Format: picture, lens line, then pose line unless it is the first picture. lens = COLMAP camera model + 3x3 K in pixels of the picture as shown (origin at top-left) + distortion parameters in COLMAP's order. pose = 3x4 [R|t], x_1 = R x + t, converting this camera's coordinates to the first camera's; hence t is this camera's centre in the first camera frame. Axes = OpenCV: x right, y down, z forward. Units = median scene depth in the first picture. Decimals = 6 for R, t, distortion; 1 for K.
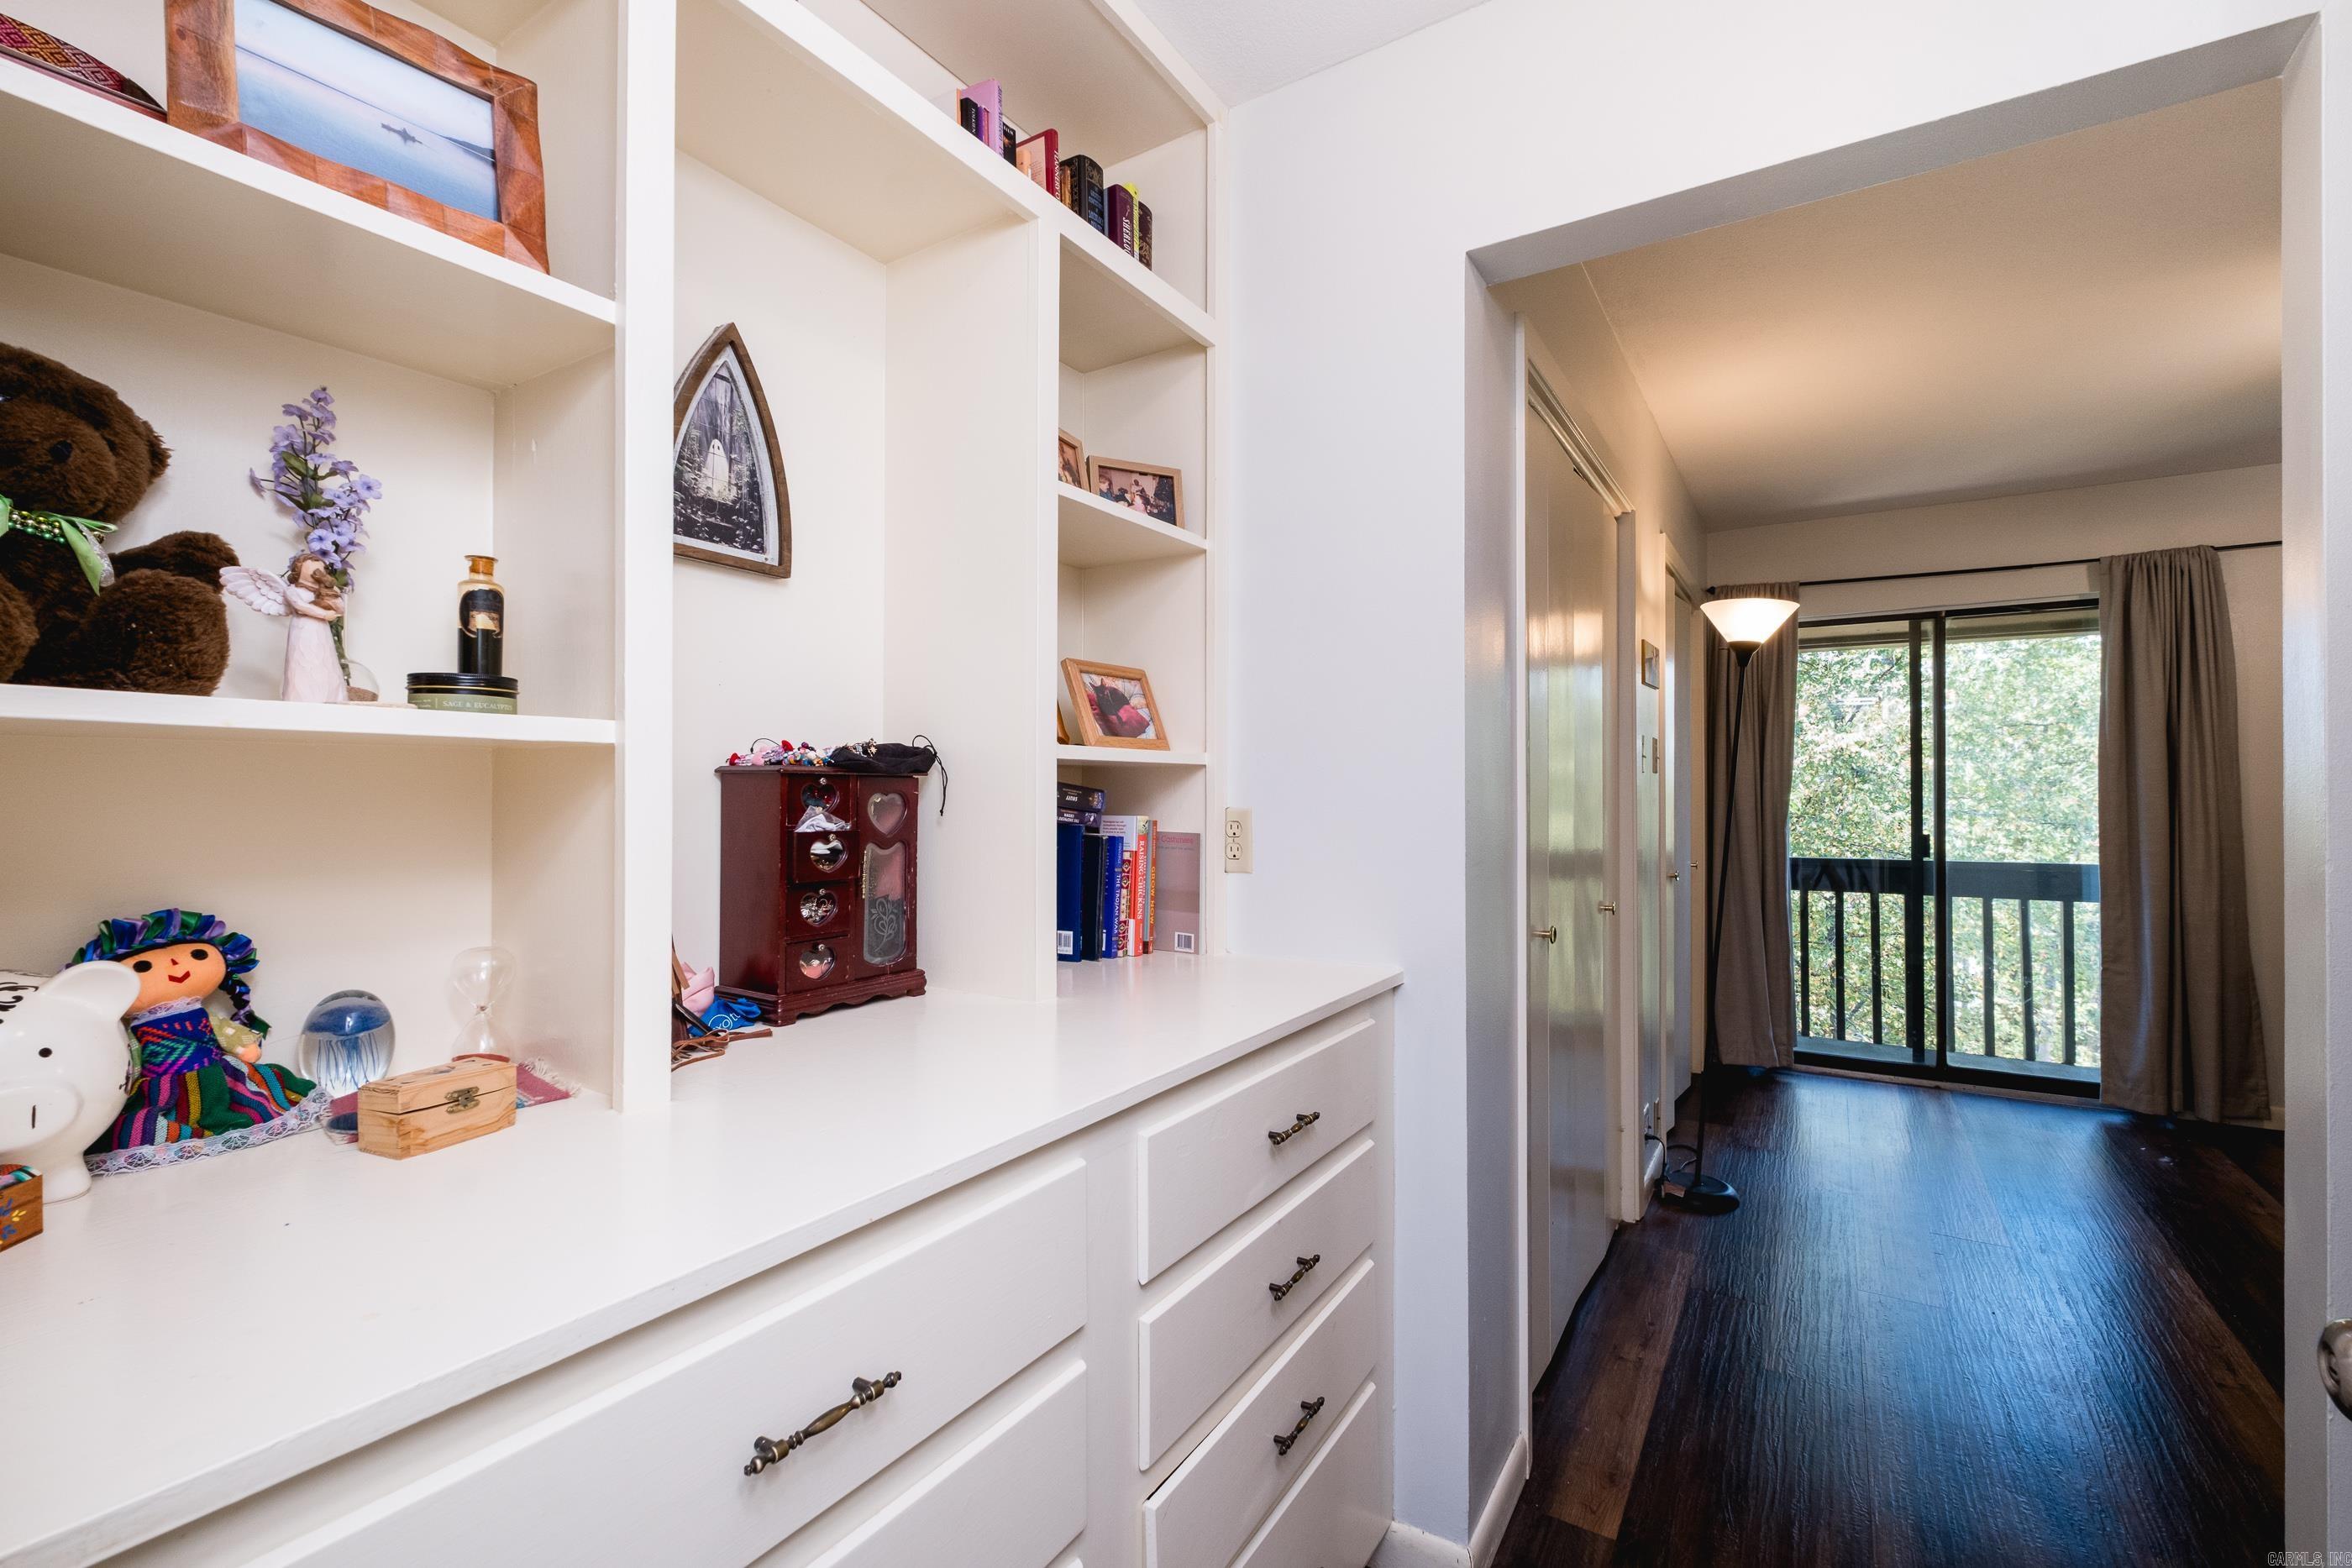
lens RADIAL K [[1038.1, 0, 1199.6], [0, 1038.1, 793.8], [0, 0, 1]] dist [-0.000440, -0.002327]
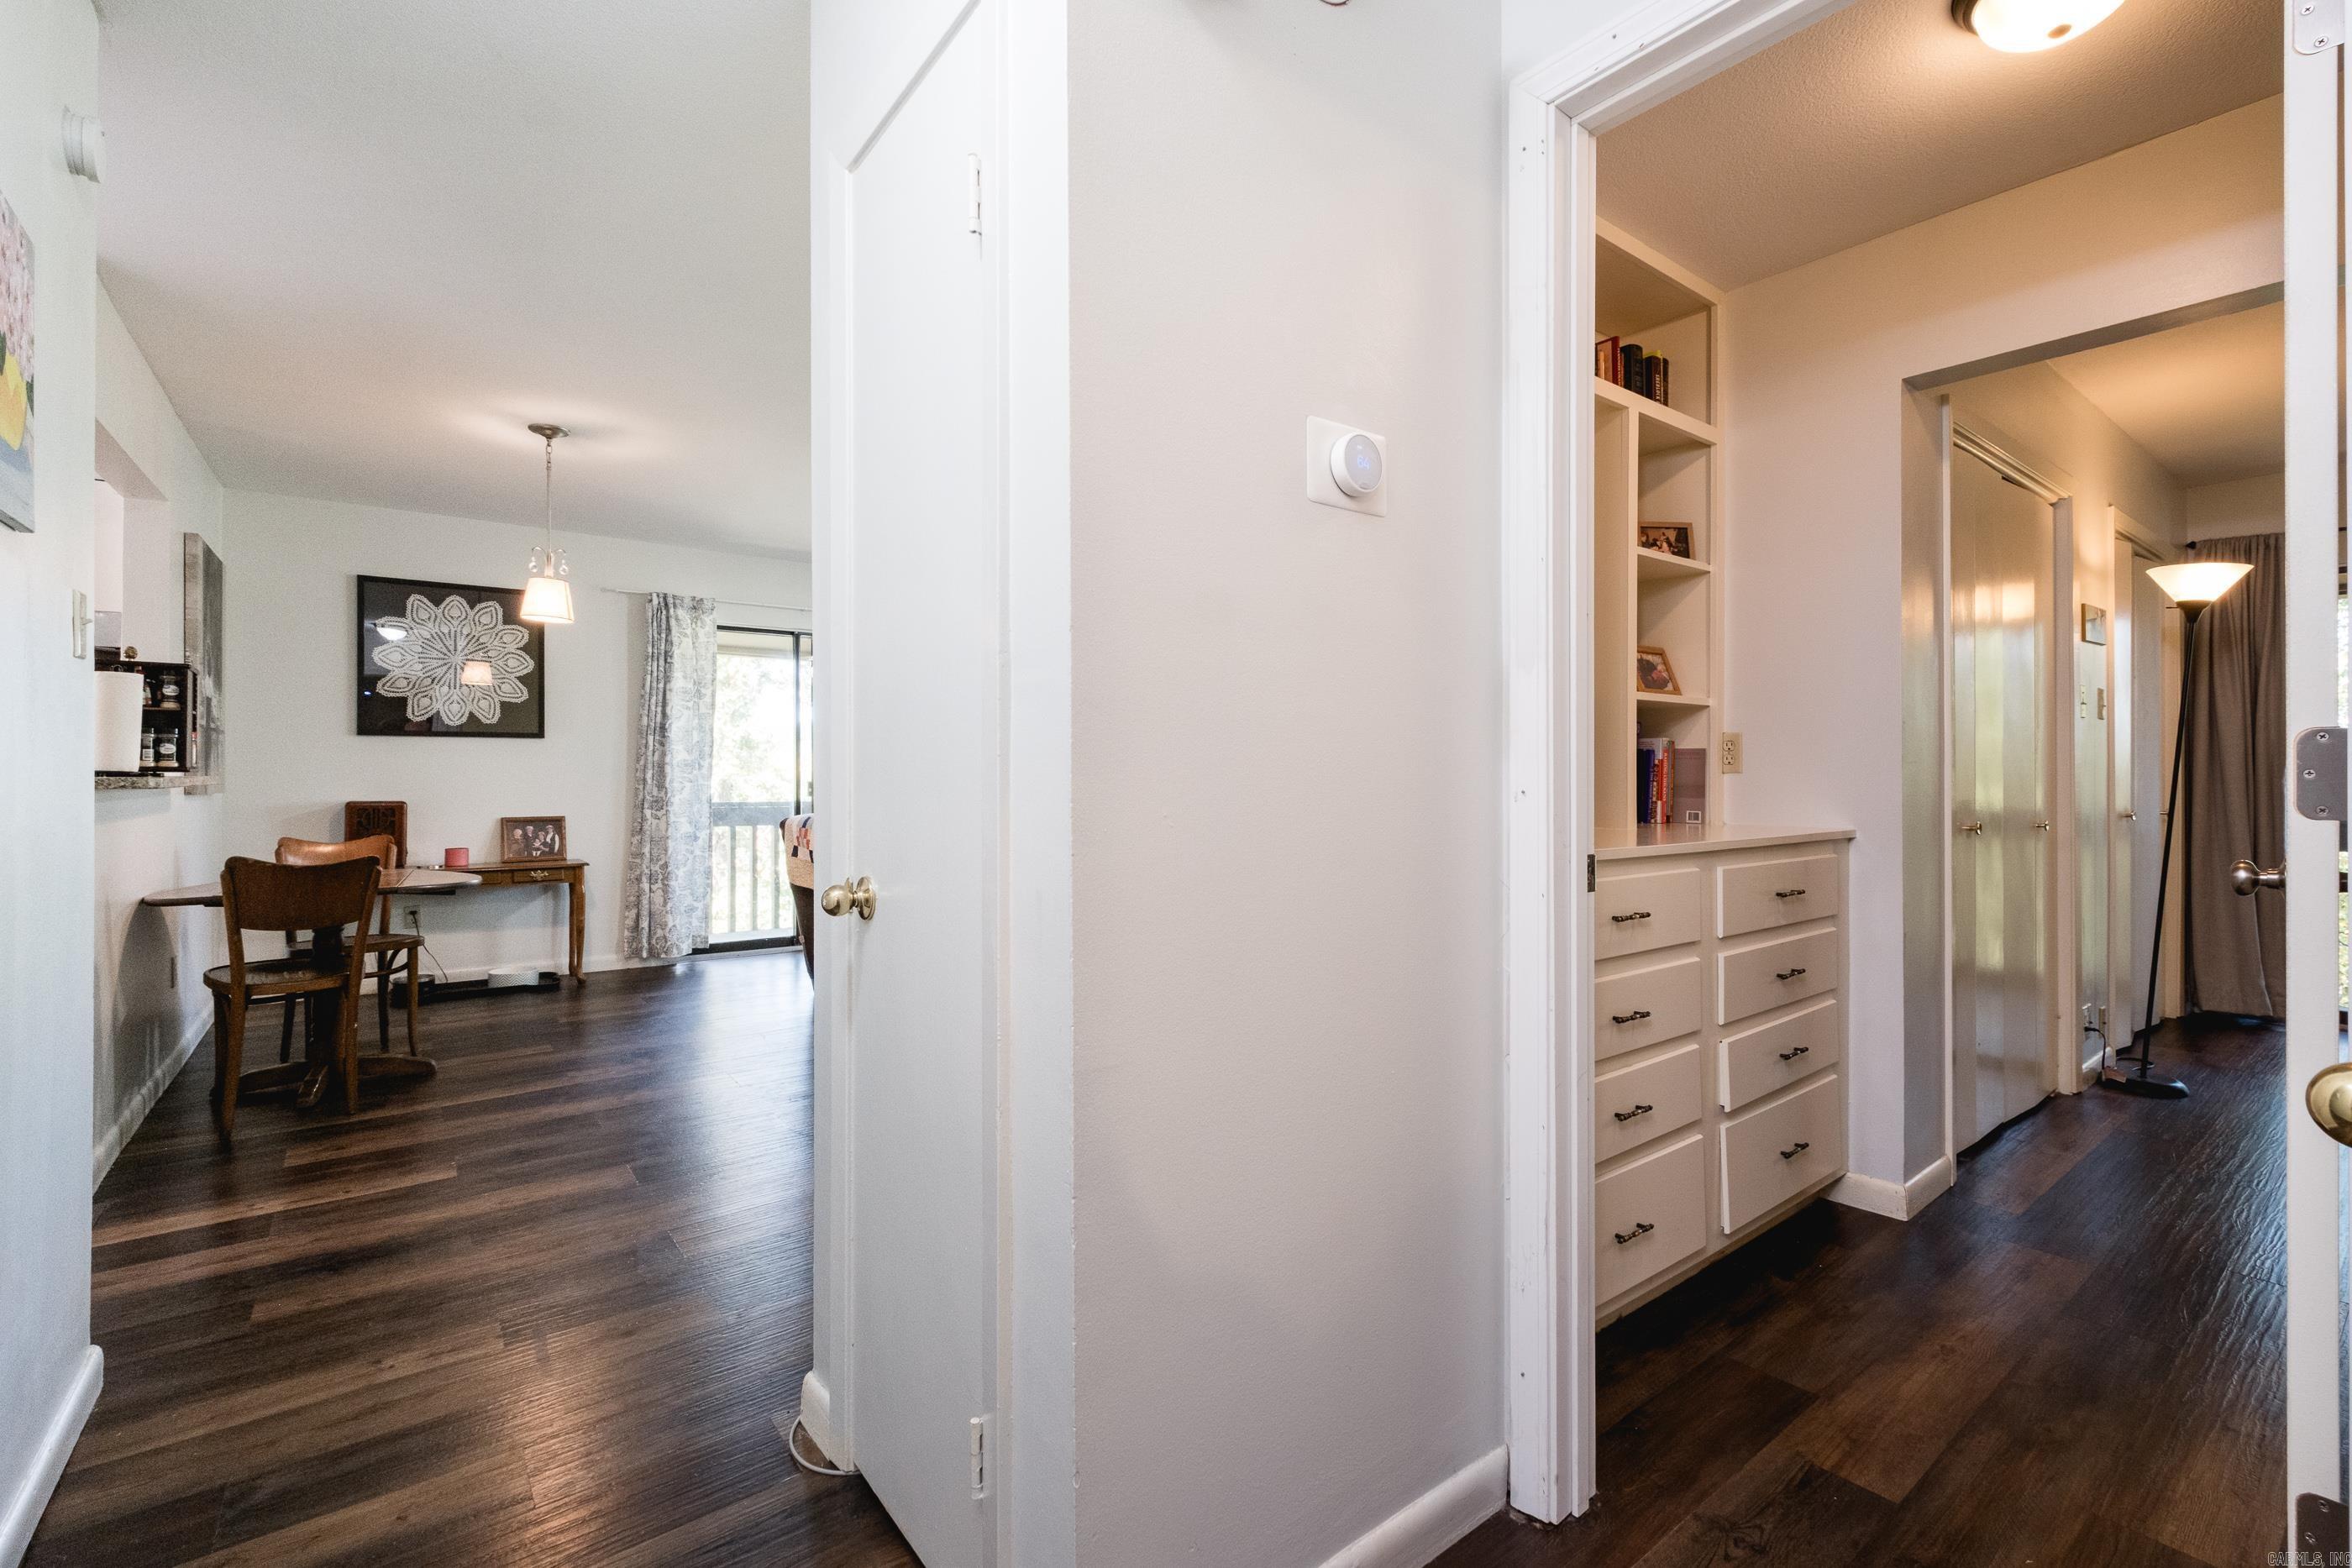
lens RADIAL K [[1038.1, 0, 1163.8], [0, 1038.1, 771.9], [0, 0, 1]] dist [-0.000440, -0.002327]
pose [[0.932734, 0.001277, -0.360563, -0.200053], [-0.002490, 0.999993, -0.002900, 0.080328], [0.360556, 0.003603, 0.932731, -0.789770]]
